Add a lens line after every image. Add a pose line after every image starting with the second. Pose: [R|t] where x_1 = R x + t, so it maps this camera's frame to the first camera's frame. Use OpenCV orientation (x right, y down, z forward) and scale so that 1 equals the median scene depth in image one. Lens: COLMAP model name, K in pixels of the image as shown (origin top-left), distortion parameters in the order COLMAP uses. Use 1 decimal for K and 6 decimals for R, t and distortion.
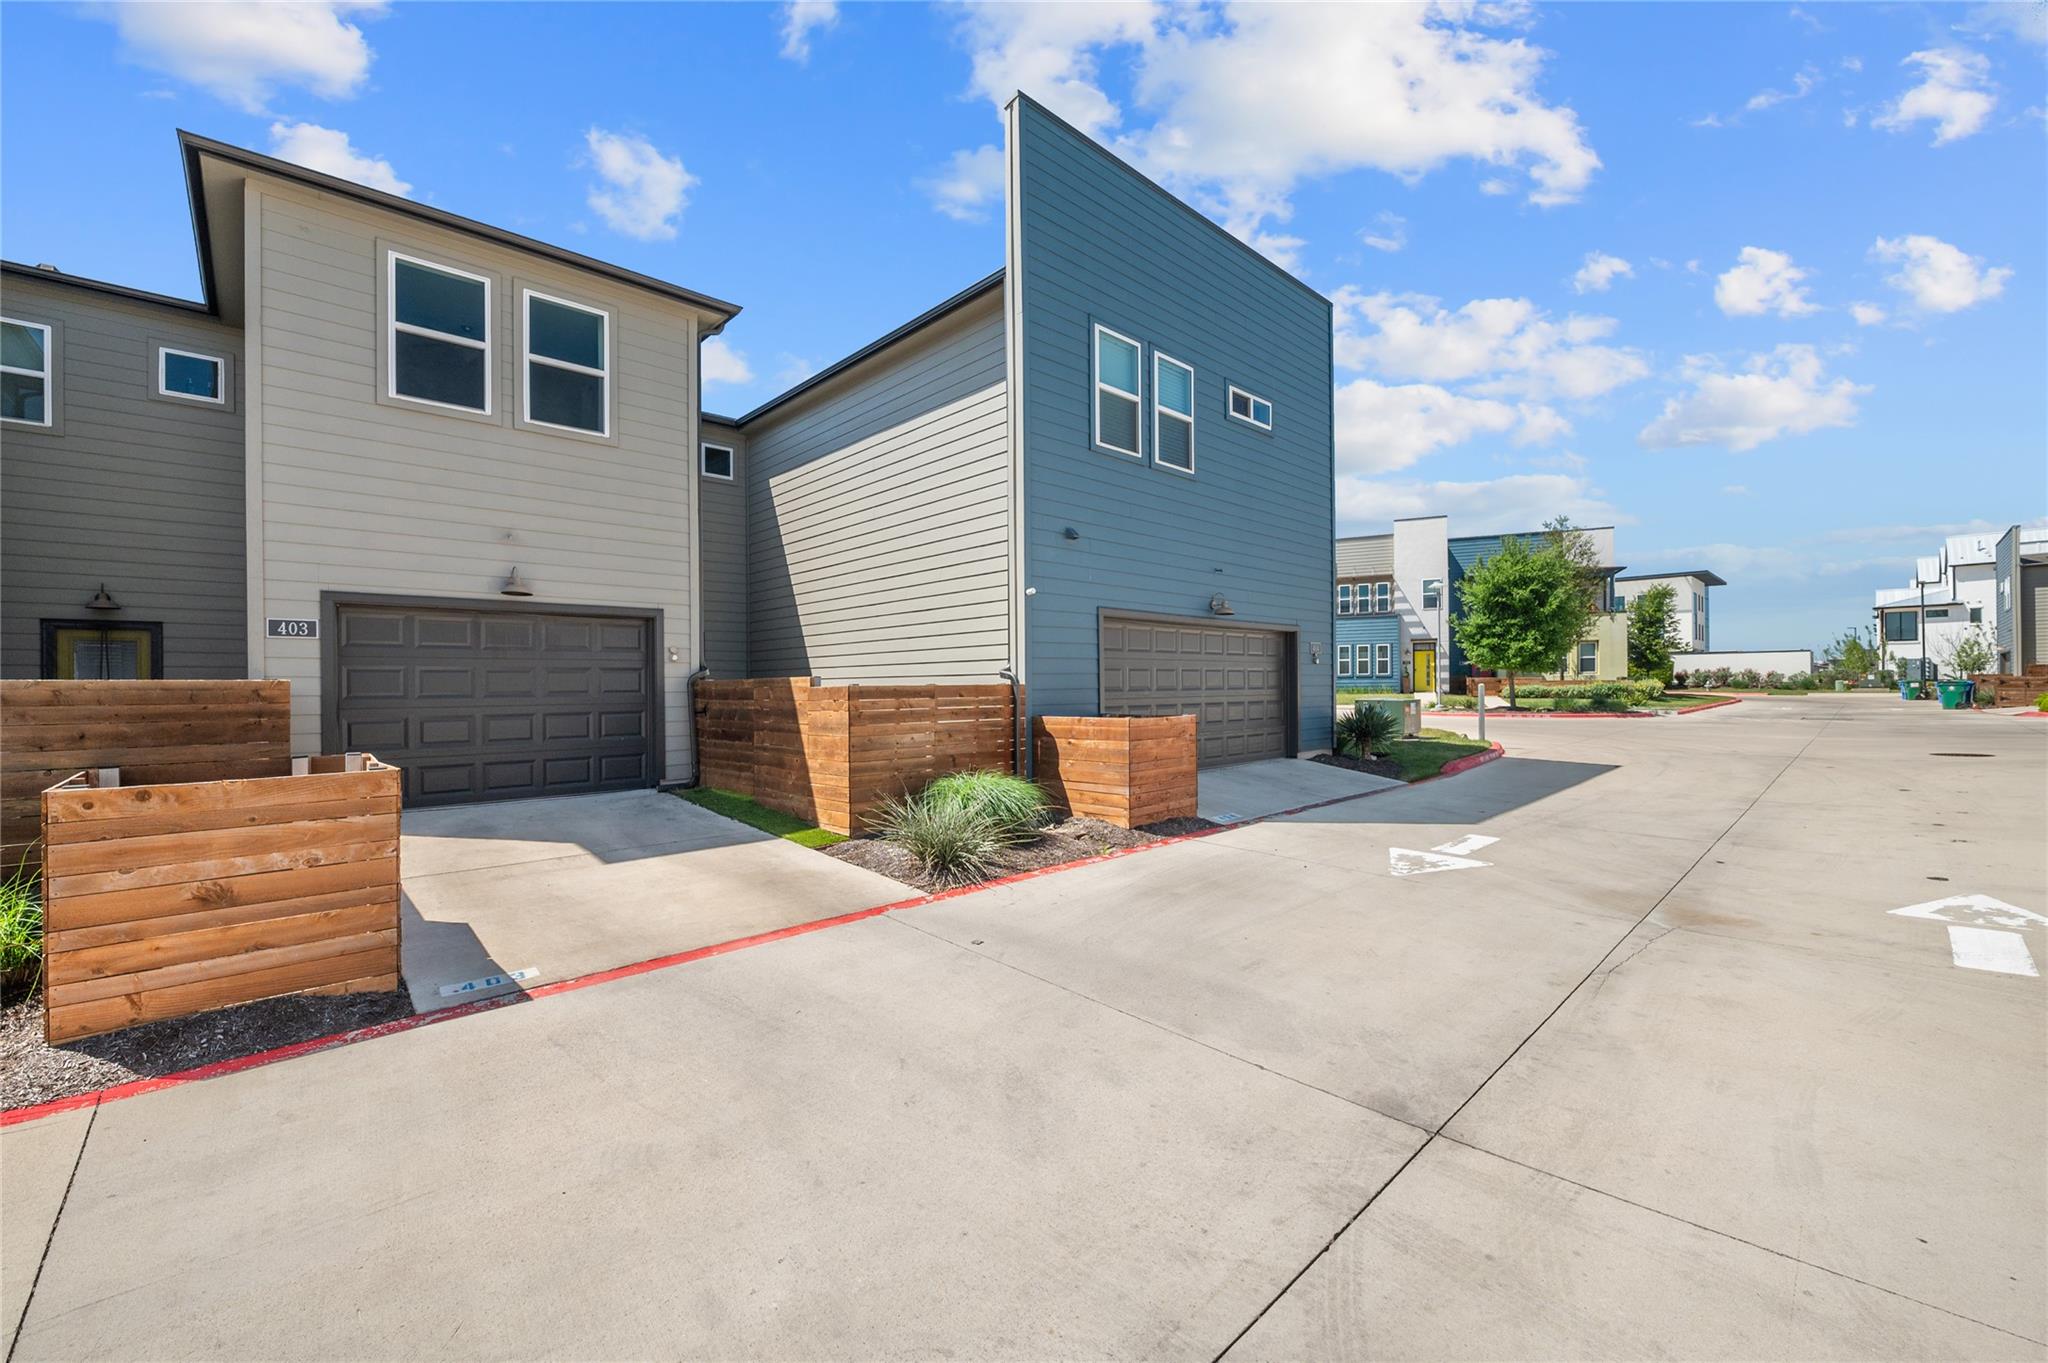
lens RADIAL K [[811.4, 0, 1022.2], [0, 811.4, 686.1], [0, 0, 1]] dist [-0.006315, 0.000387]
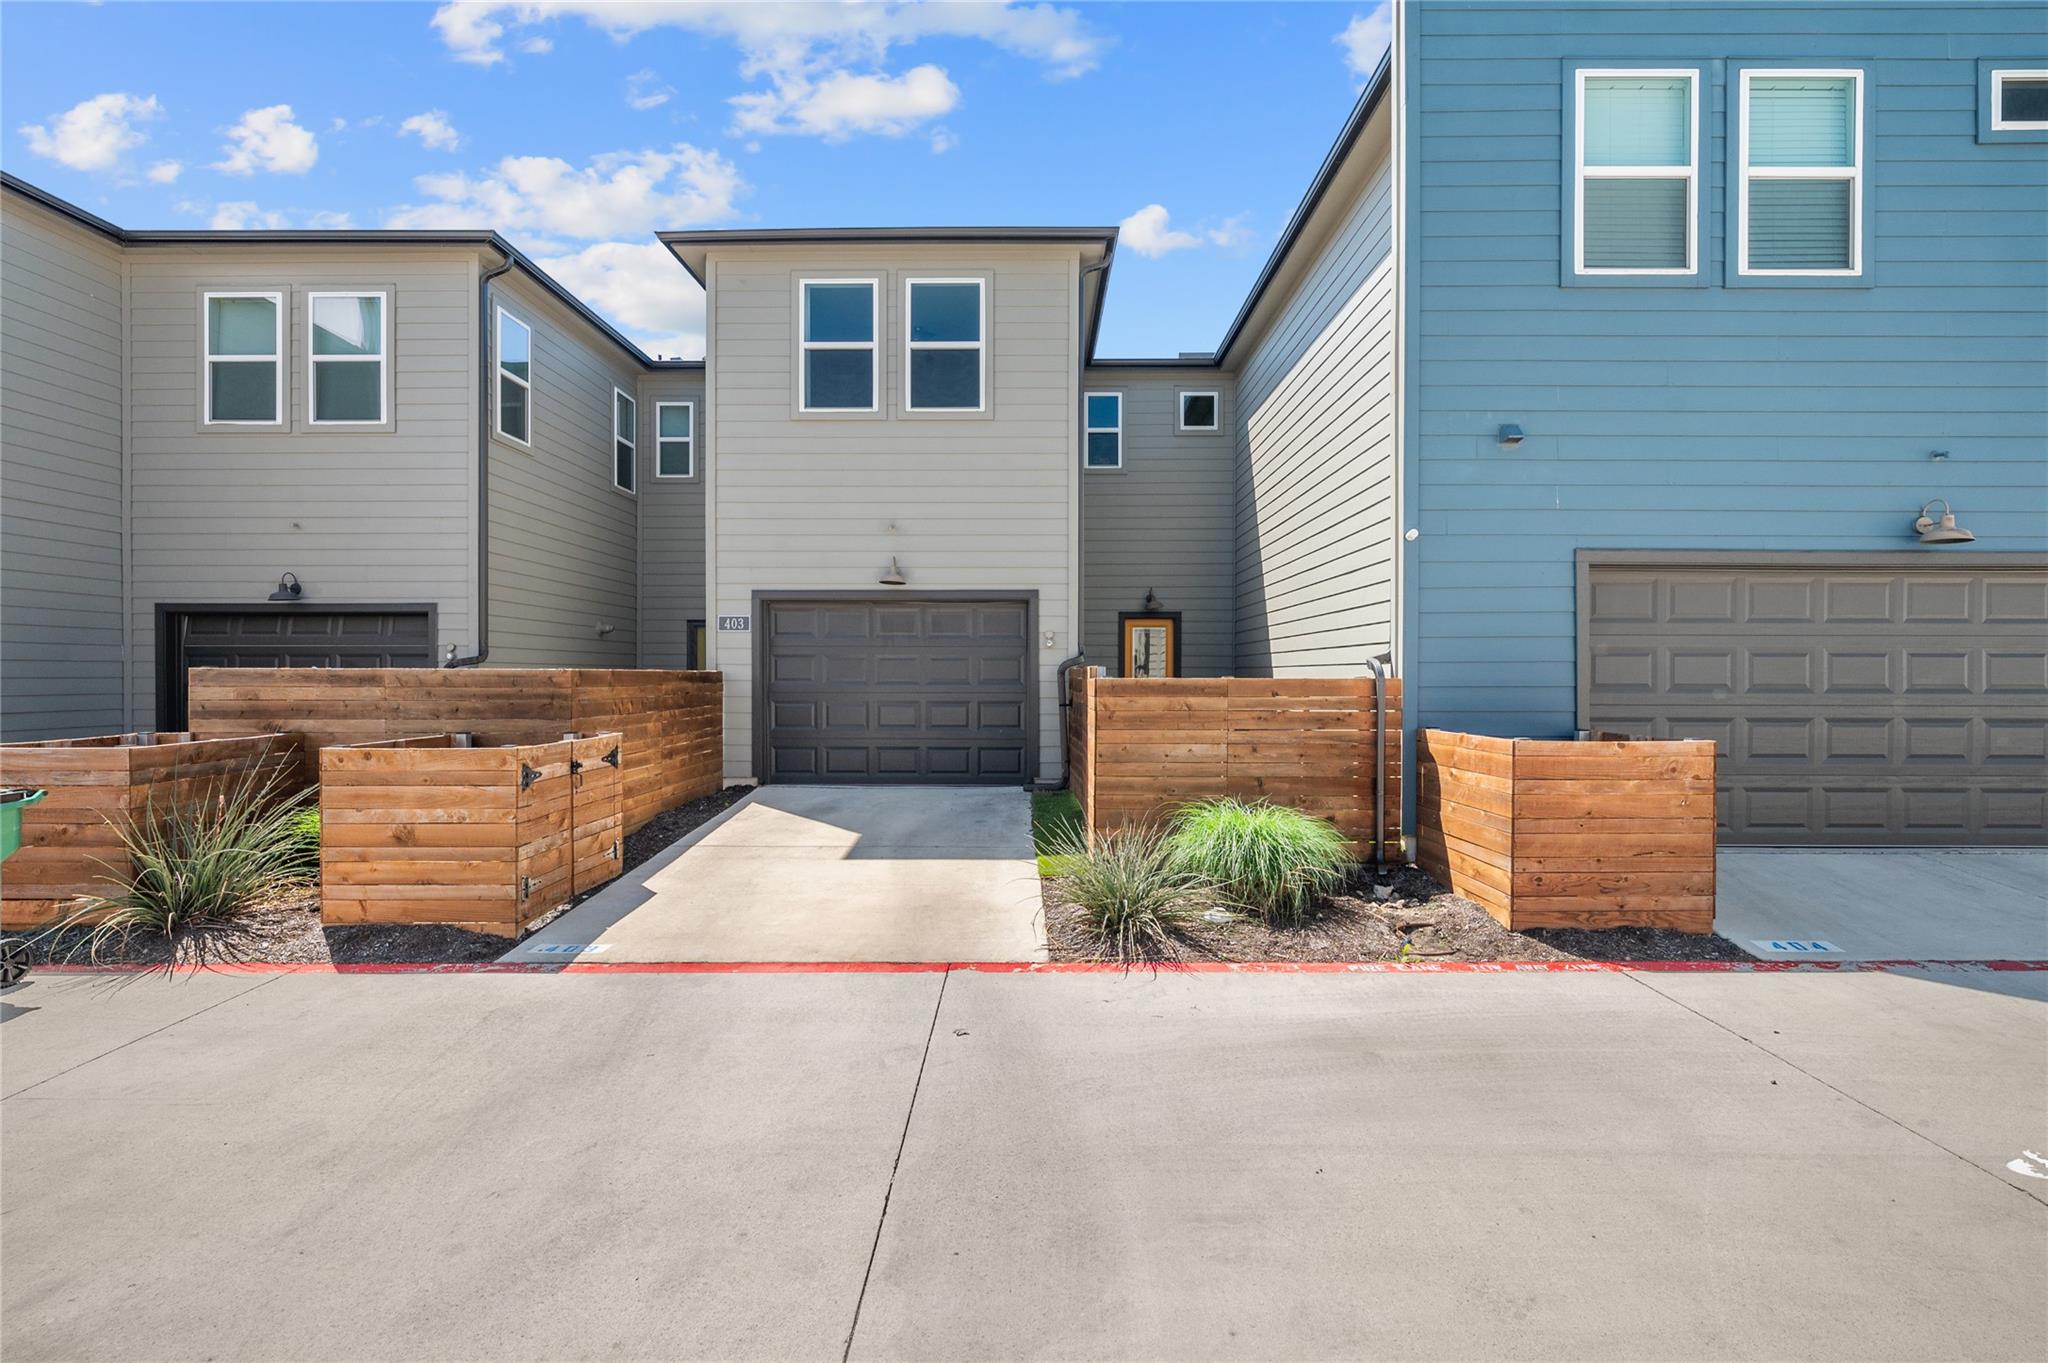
lens RADIAL K [[960.0, 0, 1024.0], [0, 960.0, 681.5], [0, 0, 1]] dist [-0.003277, 0.000893]
pose [[0.720426, 0.015434, -0.693360, 0.353760], [-0.008564, 0.999874, 0.013358, -0.008427], [0.693479, -0.003686, 0.720468, 0.262110]]
